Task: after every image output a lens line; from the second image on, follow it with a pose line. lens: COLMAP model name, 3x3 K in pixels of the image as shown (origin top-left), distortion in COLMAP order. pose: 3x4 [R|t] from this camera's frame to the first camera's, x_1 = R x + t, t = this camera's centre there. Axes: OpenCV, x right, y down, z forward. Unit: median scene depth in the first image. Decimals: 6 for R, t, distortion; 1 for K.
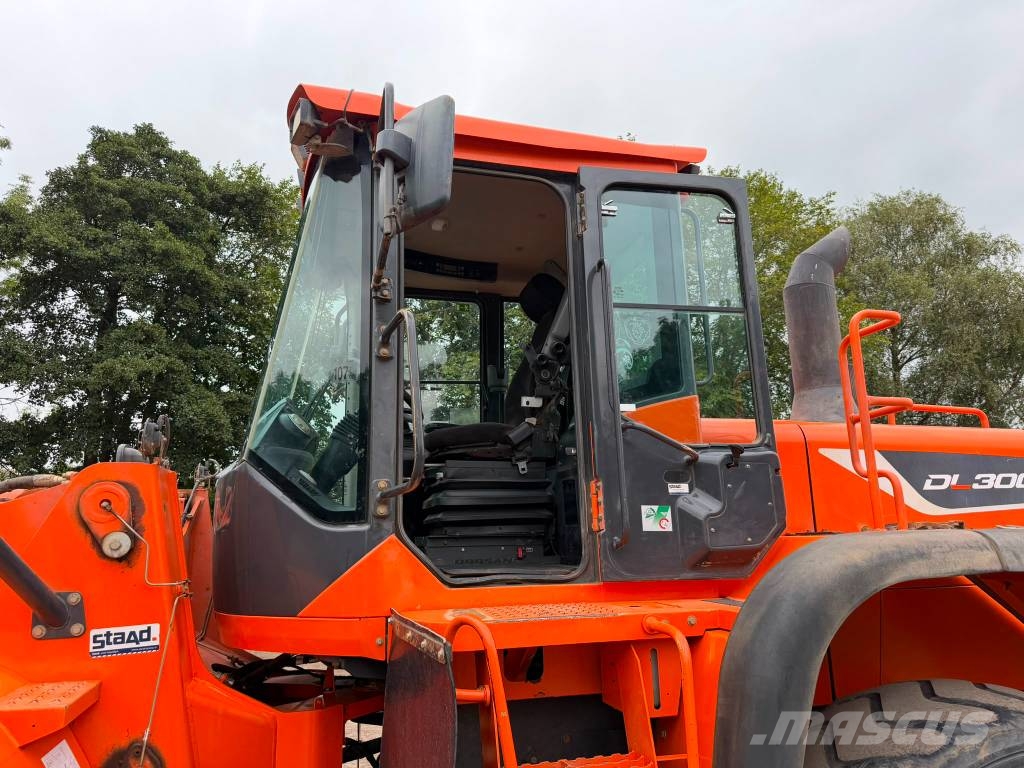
lens RADIAL K [[726.7, 0, 517.1], [0, 726.7, 385.3], [0, 0, 1]] dist [0.008340, 0.002829]
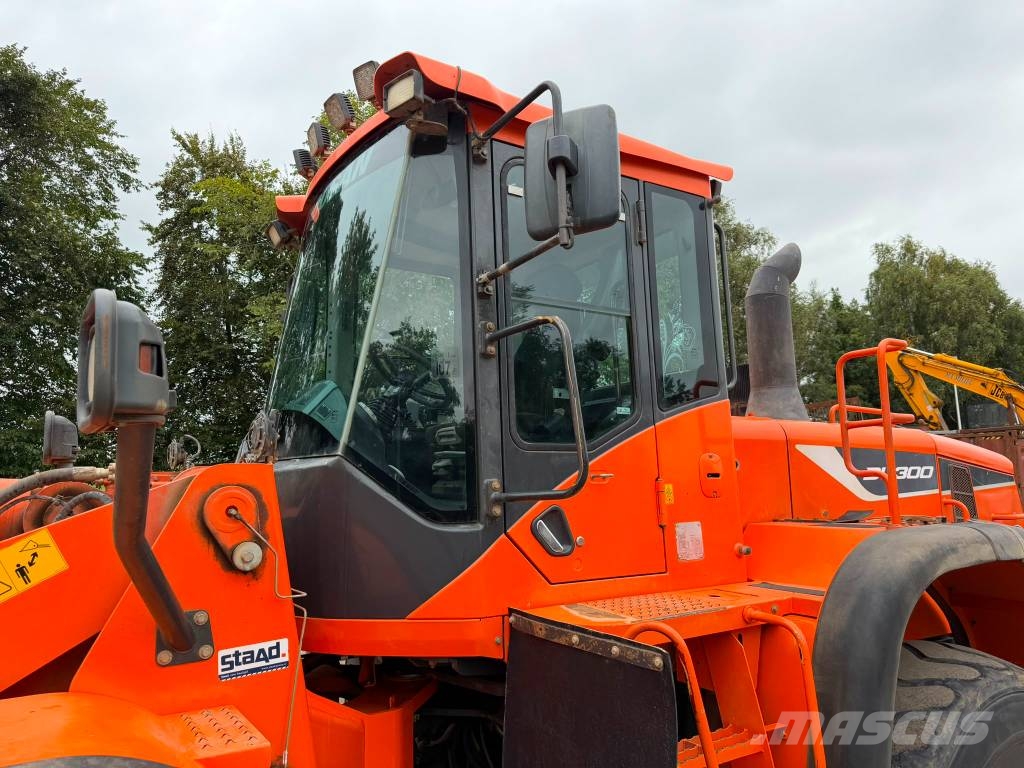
lens RADIAL K [[723.9, 0, 514.4], [0, 723.9, 381.4], [0, 0, 1]] dist [0.066905, -0.078101]
pose [[0.953058, 0.045945, 0.299283, -0.490870], [-0.065898, 0.996202, 0.056916, -0.067361], [-0.295531, -0.073966, 0.952465, 0.051637]]
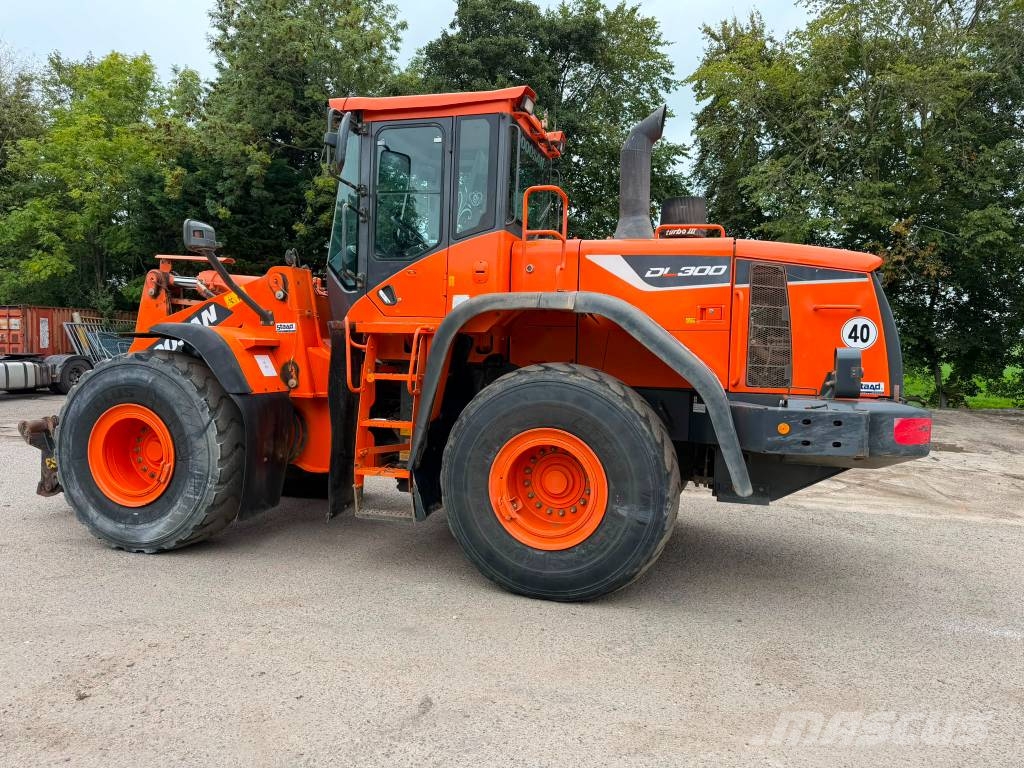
lens RADIAL K [[714.0, 0, 509.6], [0, 714.0, 386.1], [0, 0, 1]] dist [0.124716, -0.176462]
pose [[0.846618, 0.070320, -0.527534, 1.680444], [0.066646, 0.969421, 0.236181, -0.045133], [0.528011, -0.235113, 0.816043, -0.898241]]
